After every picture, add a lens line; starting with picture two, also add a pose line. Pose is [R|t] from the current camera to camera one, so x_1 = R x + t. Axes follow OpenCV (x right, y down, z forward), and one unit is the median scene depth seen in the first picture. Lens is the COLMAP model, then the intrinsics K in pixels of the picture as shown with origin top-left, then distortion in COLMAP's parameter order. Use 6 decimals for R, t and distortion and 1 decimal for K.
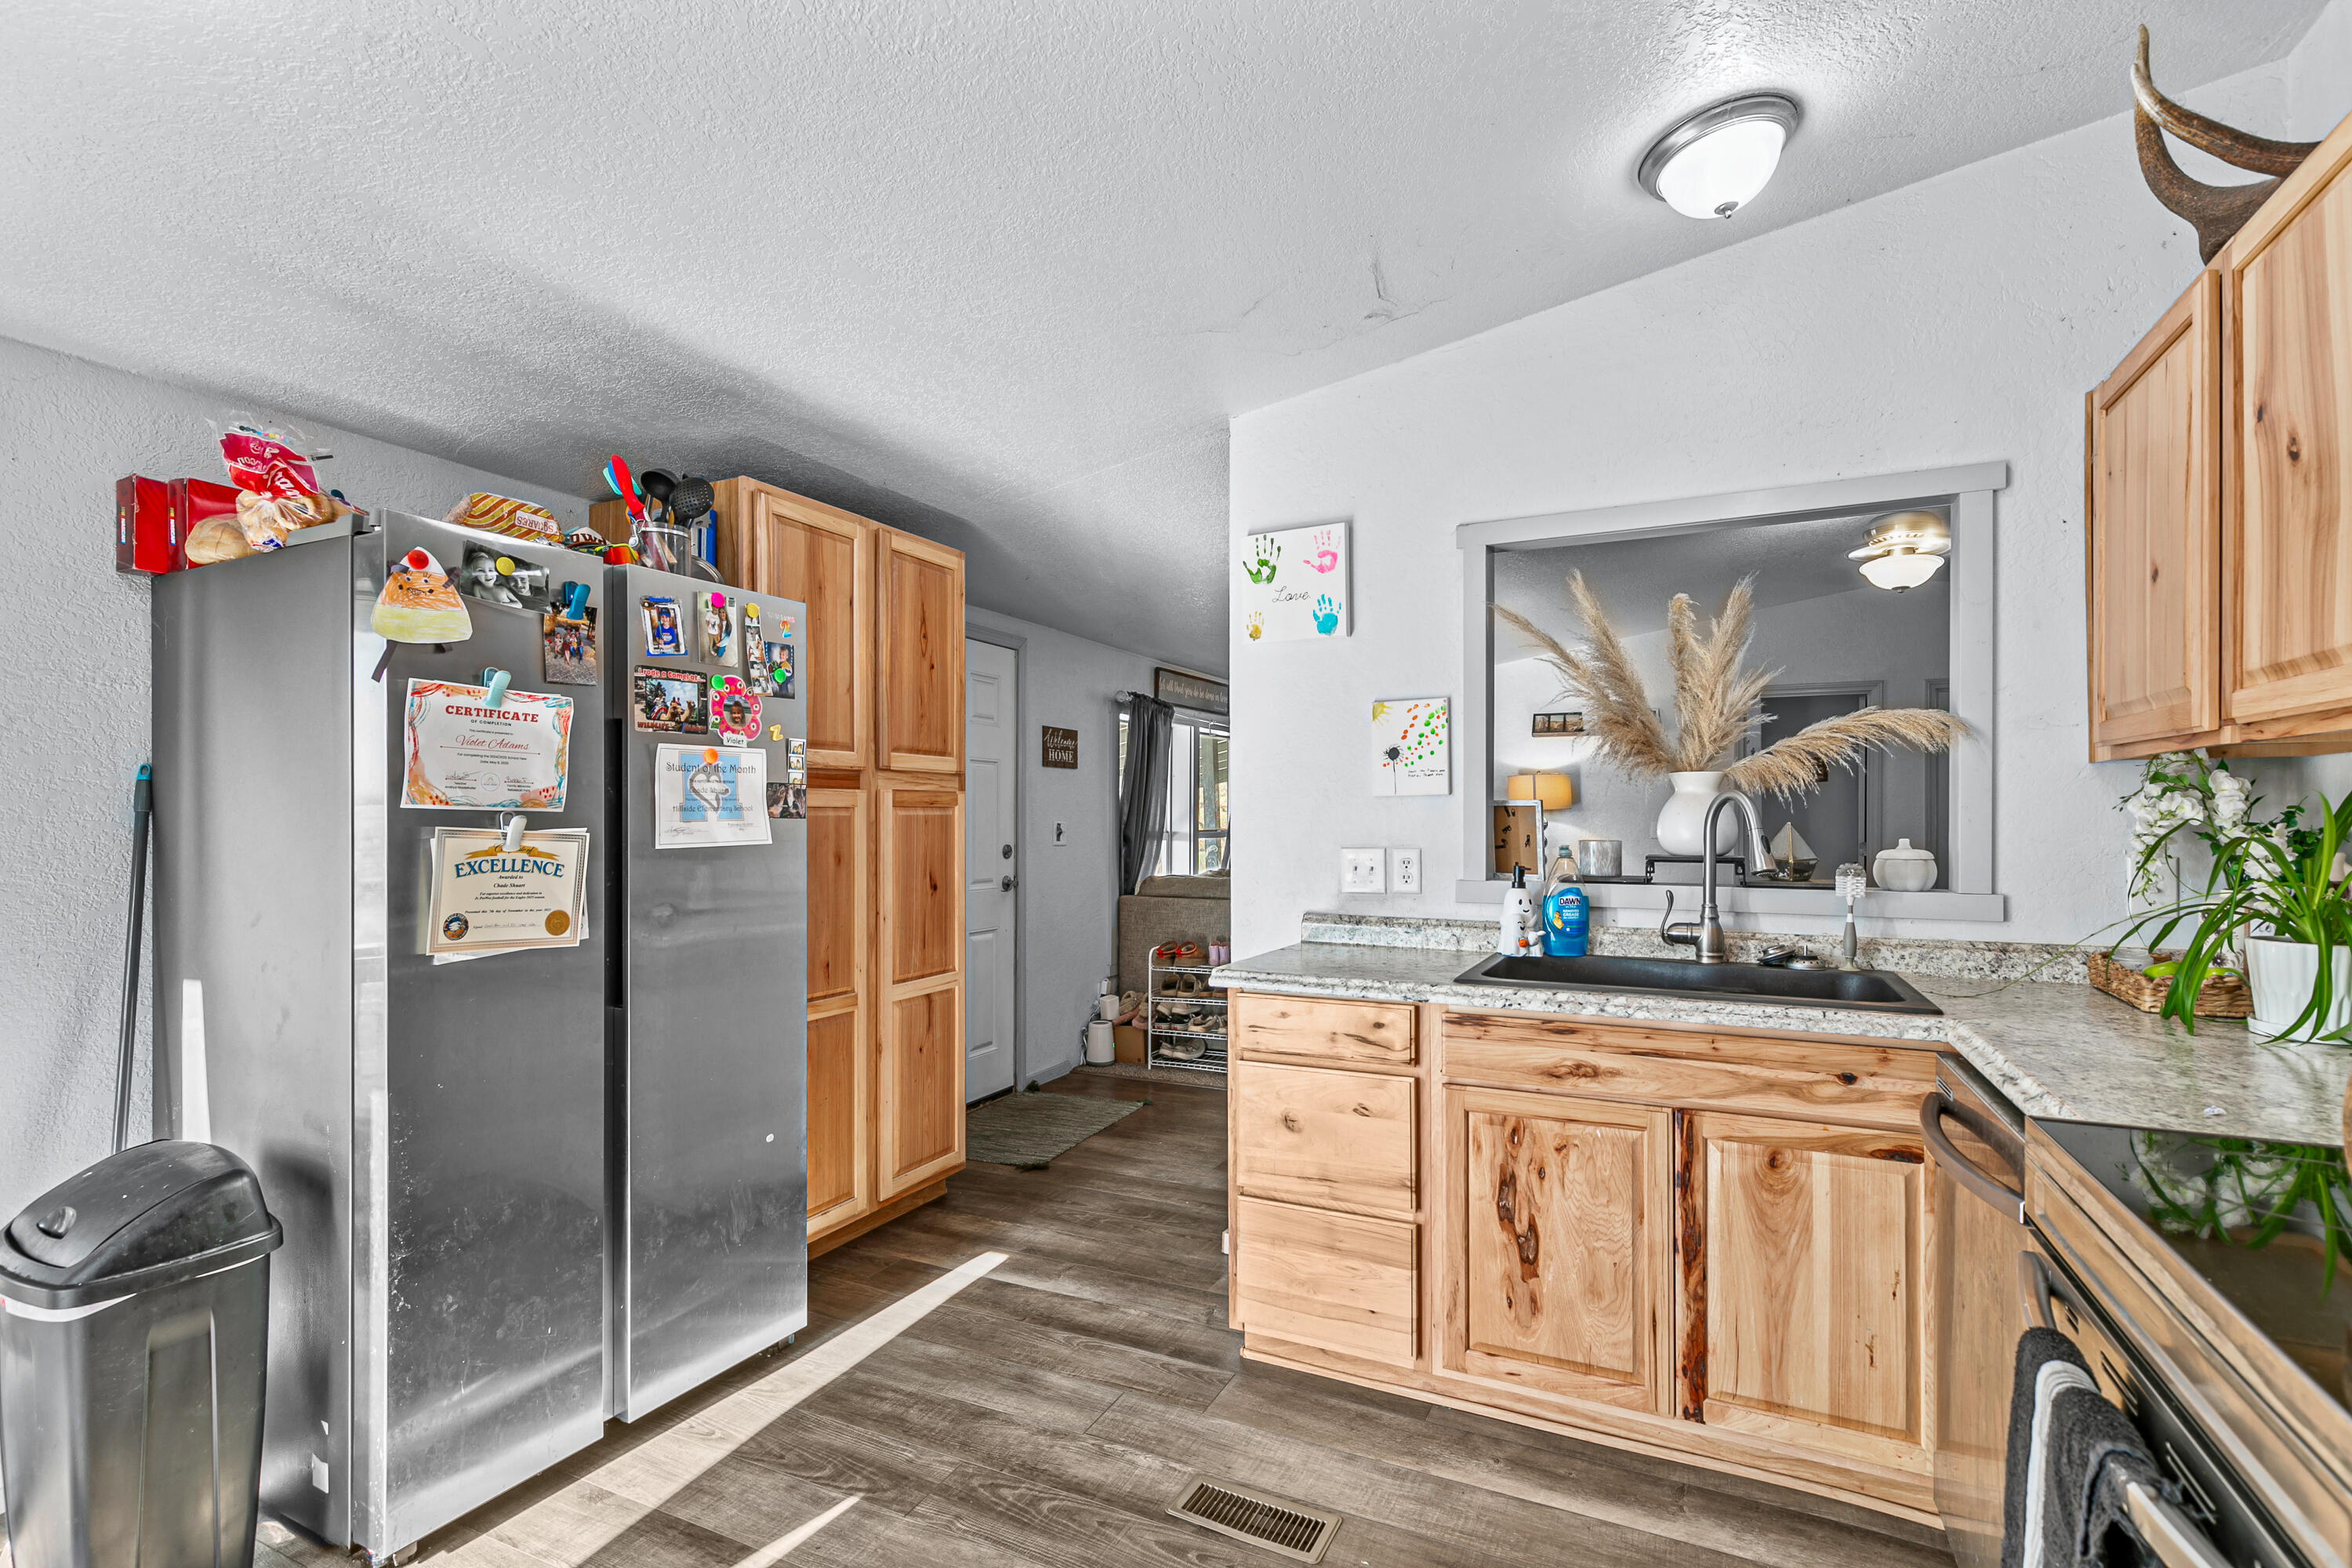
lens RADIAL K [[1082.2, 0, 1170.5], [0, 1082.2, 817.7], [0, 0, 1]] dist [0.003454, -0.000212]
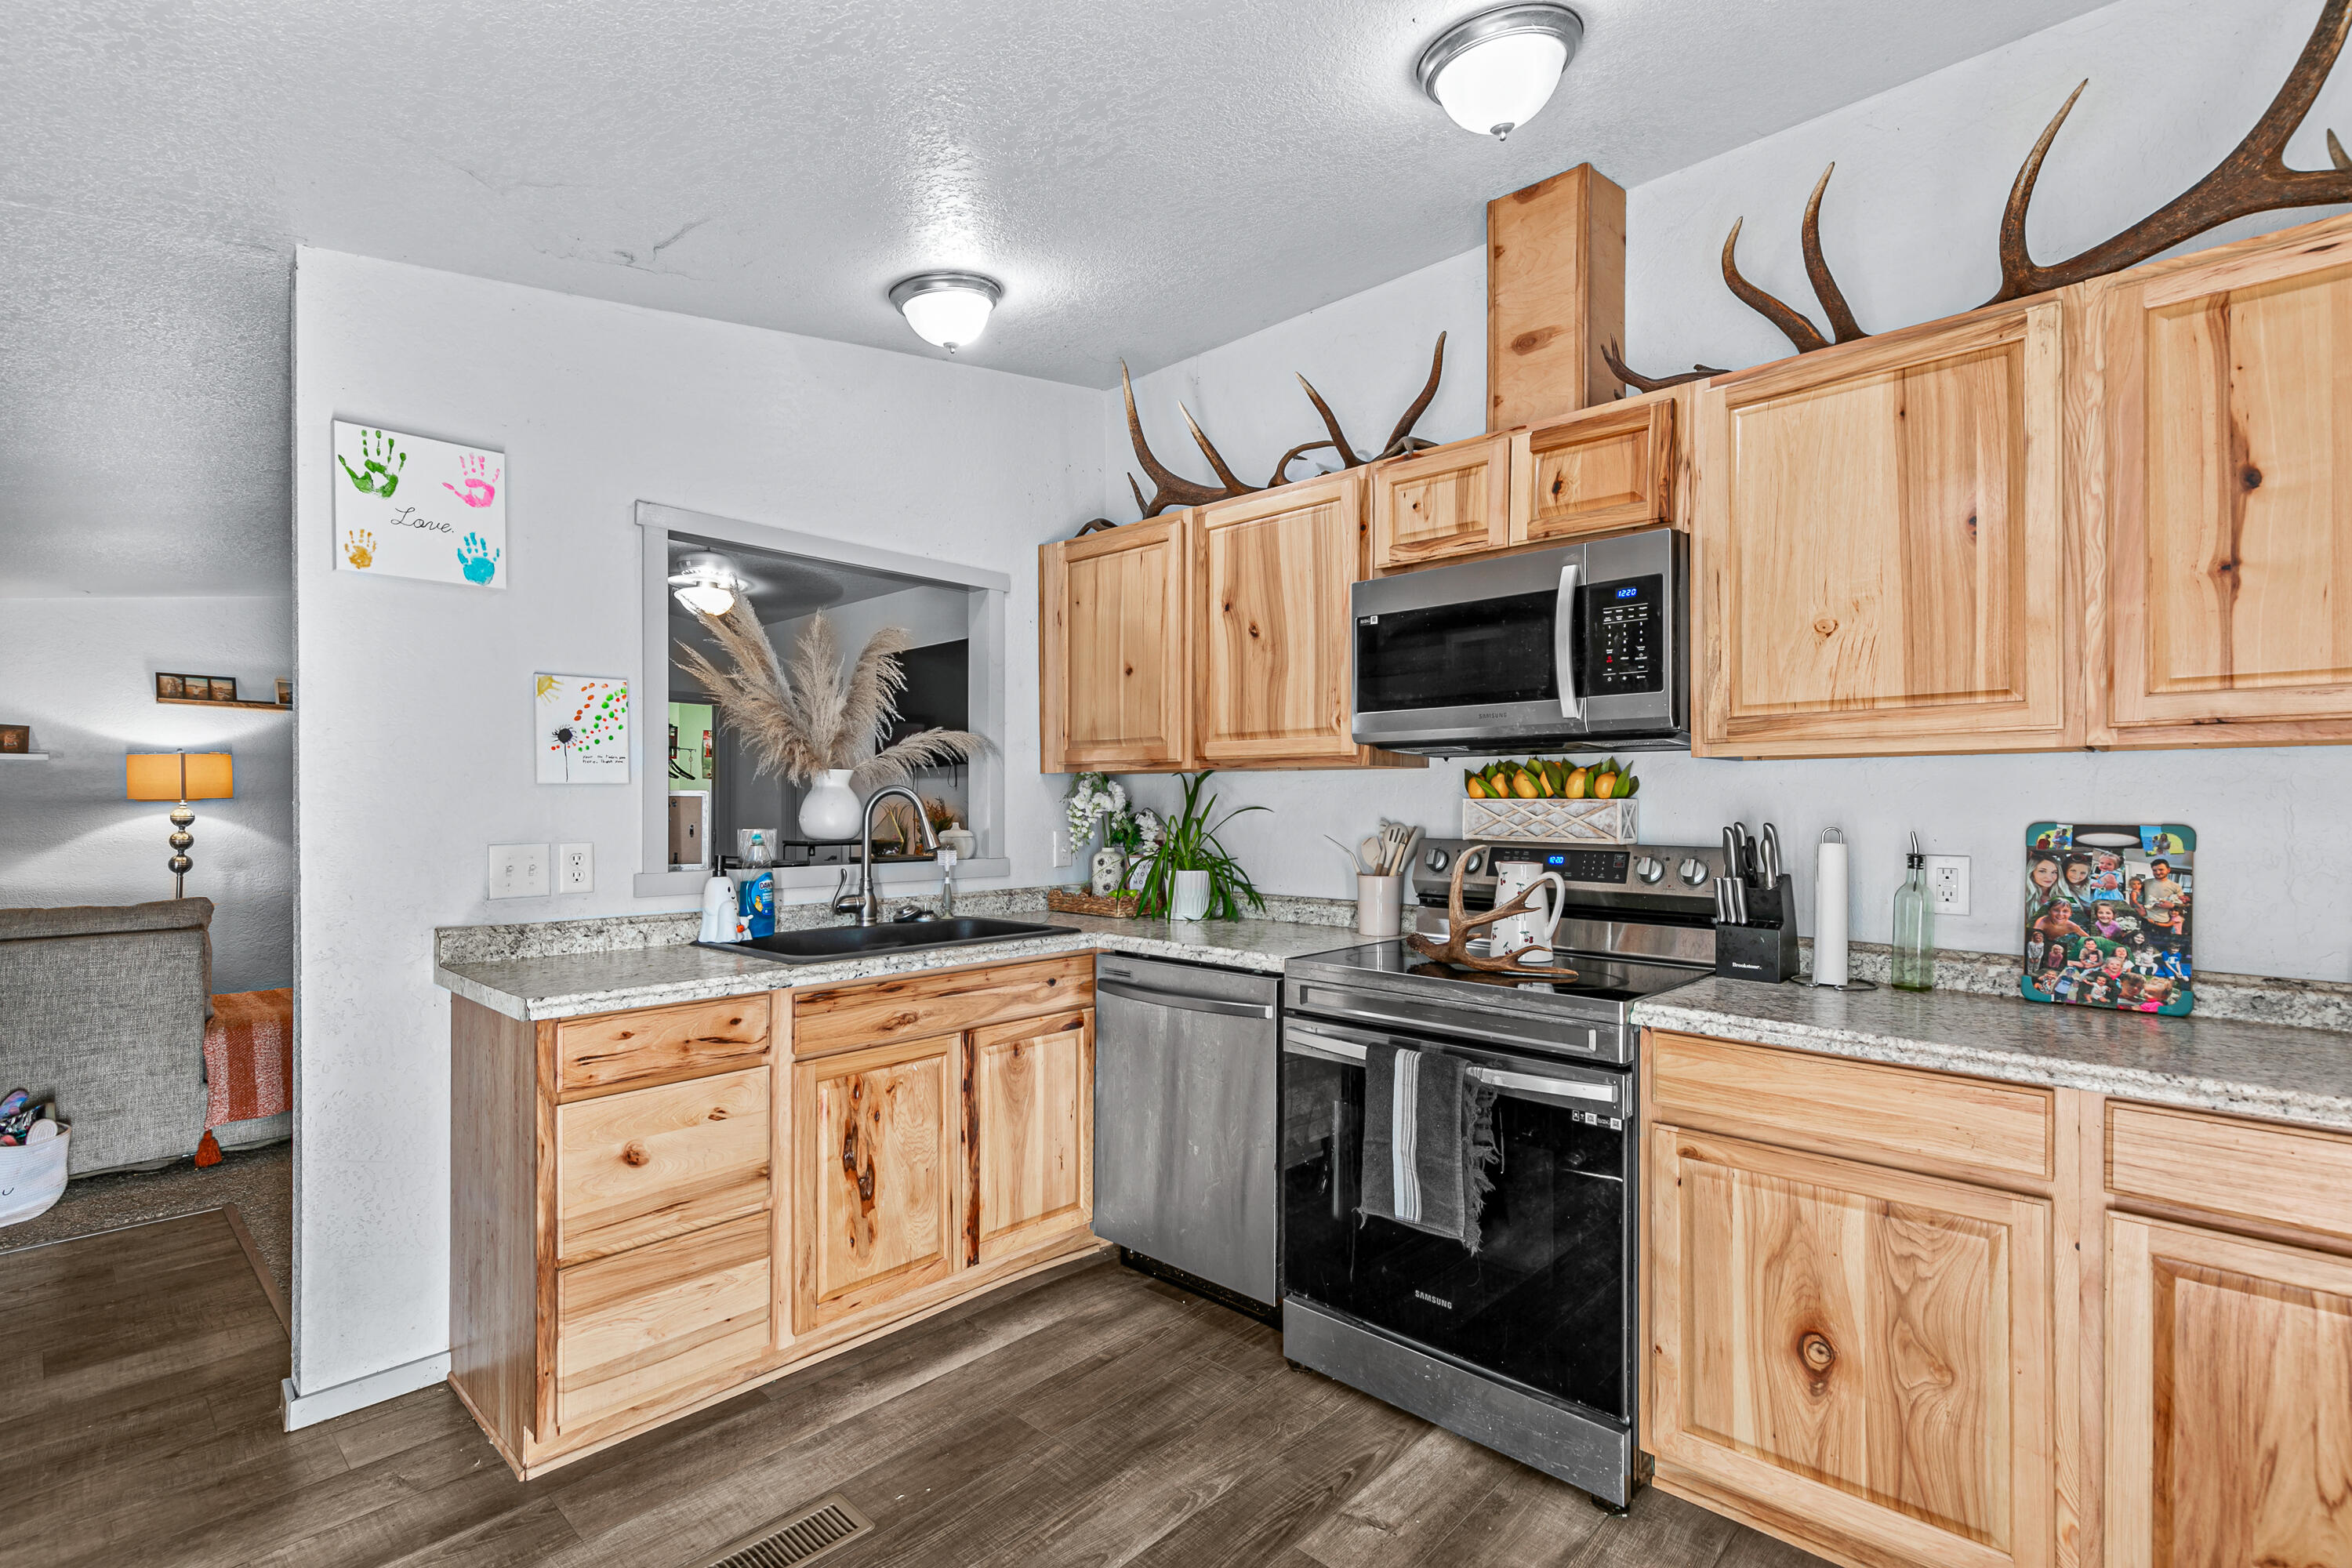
lens RADIAL K [[1072.9, 0, 1178.4], [0, 1072.9, 804.1], [0, 0, 1]] dist [0.003079, 0.000391]
pose [[0.286978, 0.002551, 0.957934, -0.650556], [0.001905, 0.999993, -0.003234, 0.000573], [-0.957935, 0.002753, 0.286971, 0.359304]]
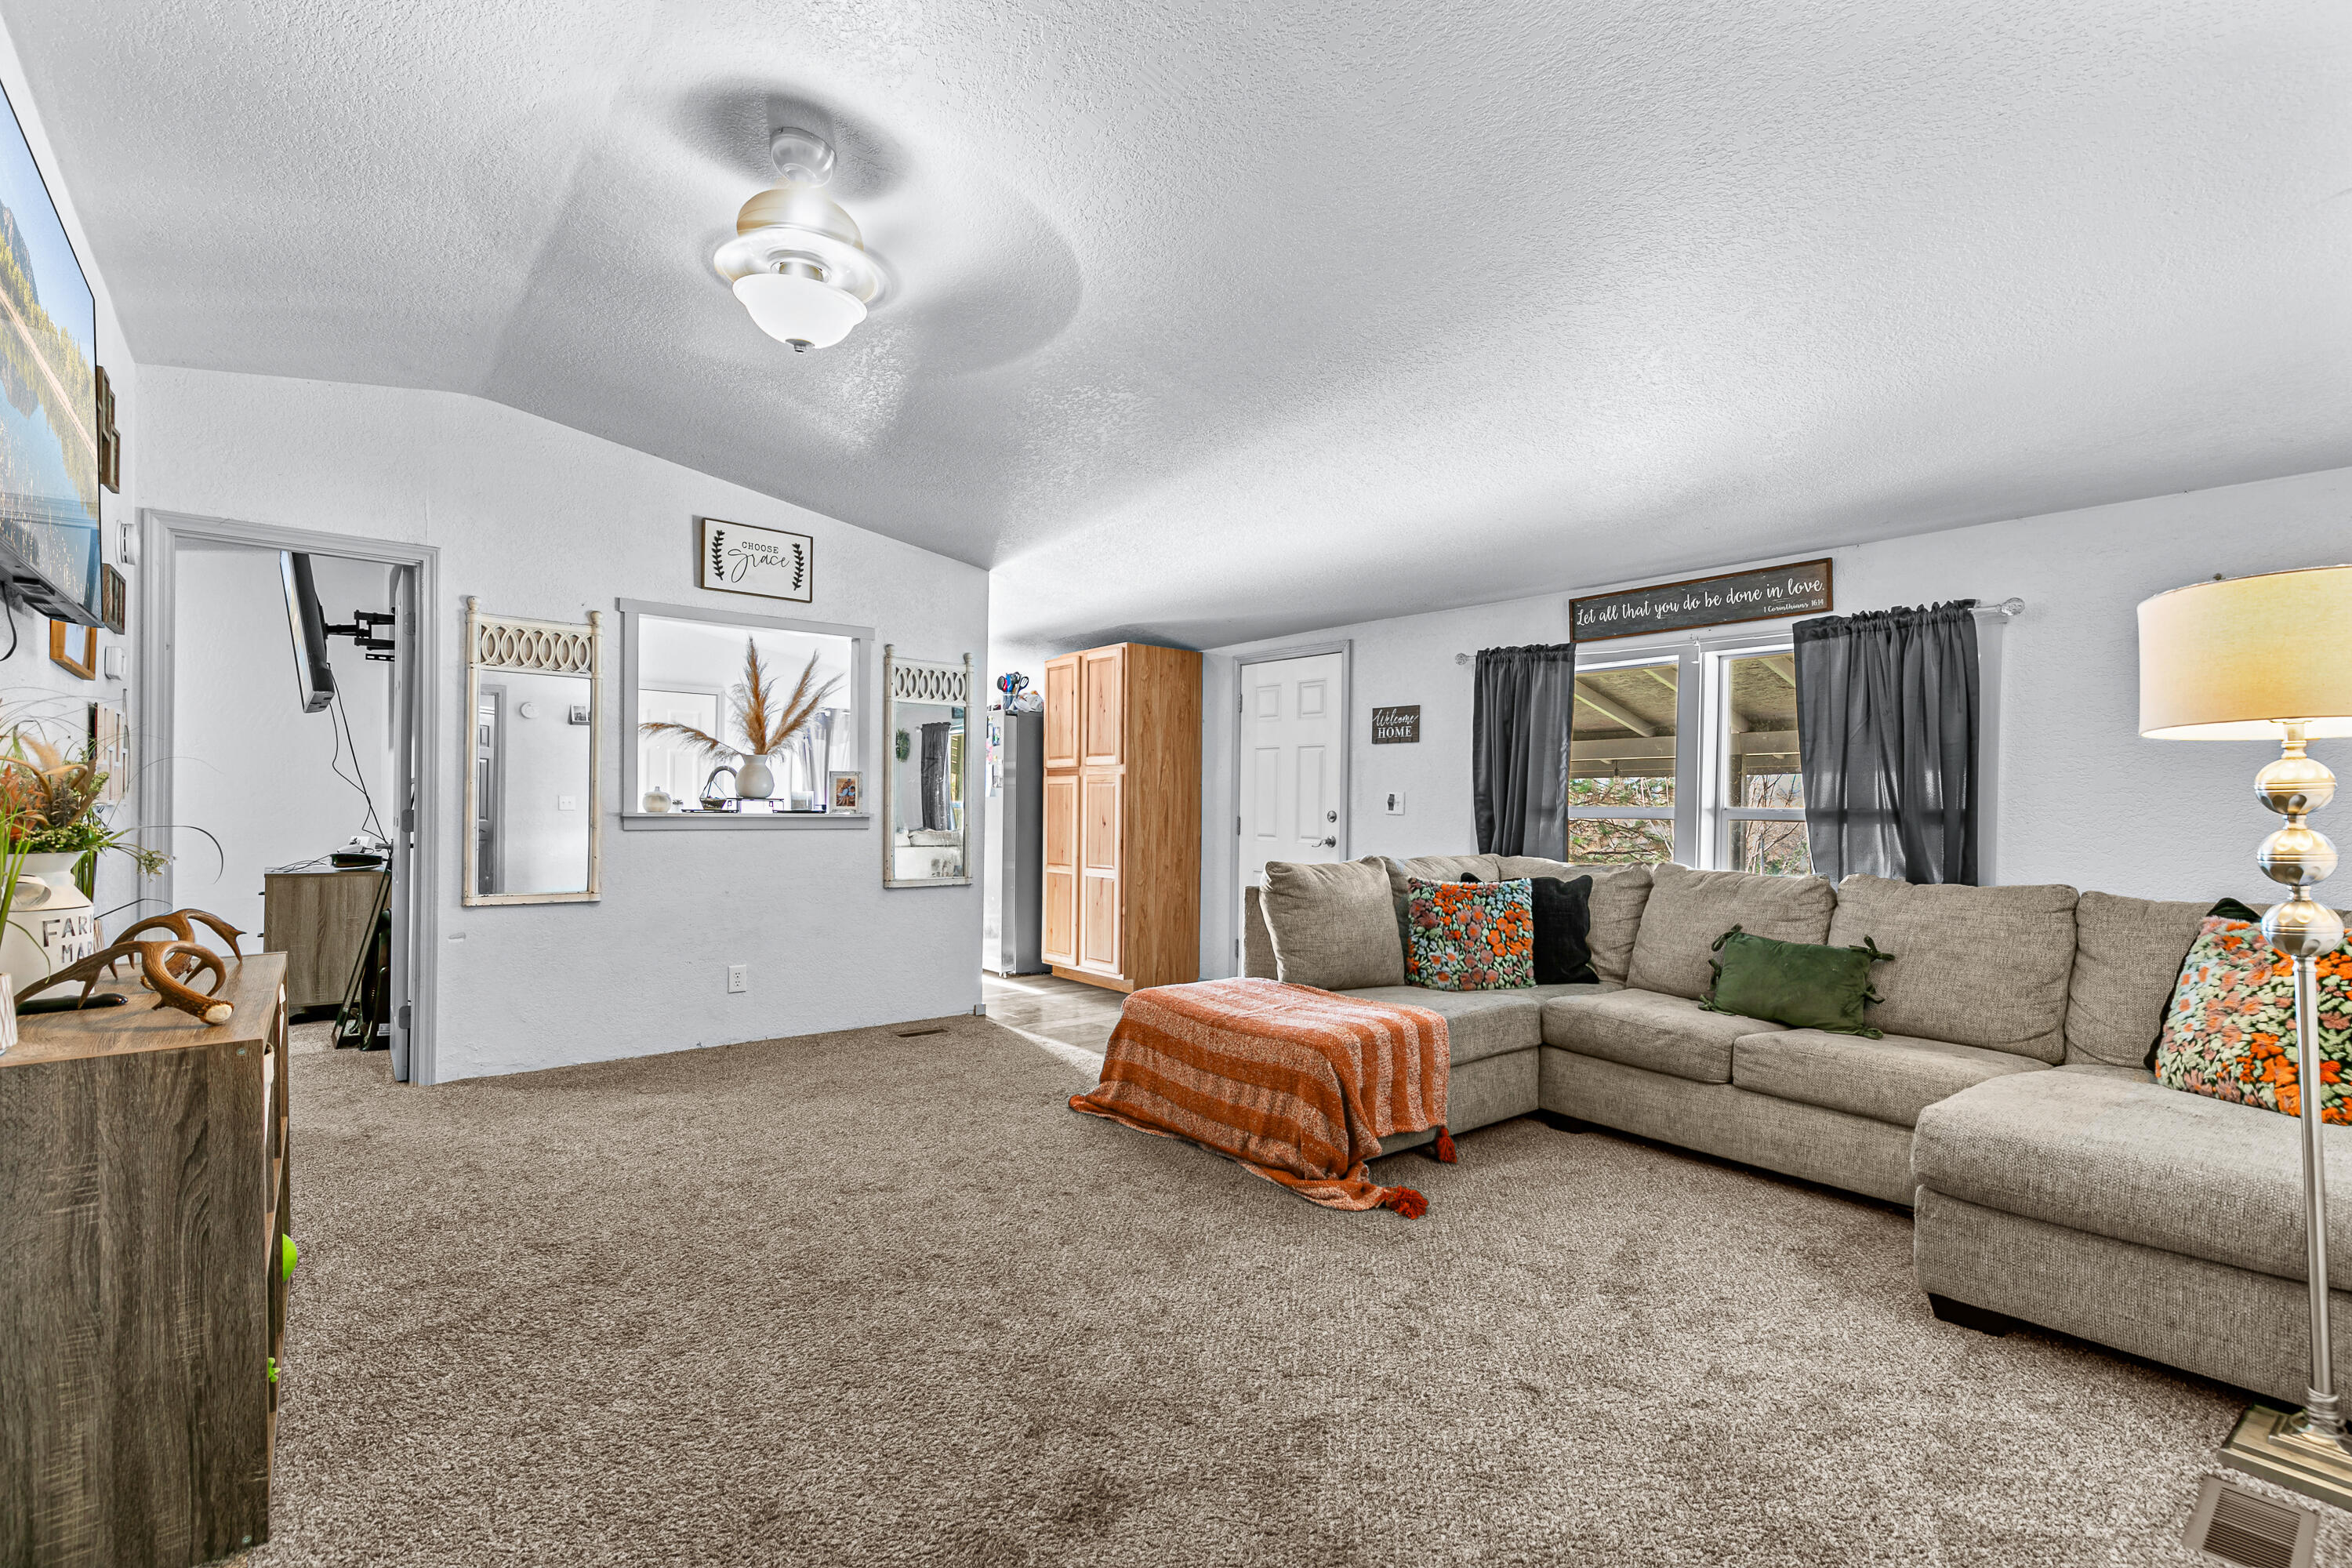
lens RADIAL K [[1082.2, 0, 1170.5], [0, 1082.2, 817.7], [0, 0, 1]] dist [0.003454, -0.000212]
pose [[-0.413606, 0.004116, -0.910447, 2.350453], [-0.015772, 0.999807, 0.011685, 0.046537], [0.910319, 0.019193, -0.413461, 2.991167]]
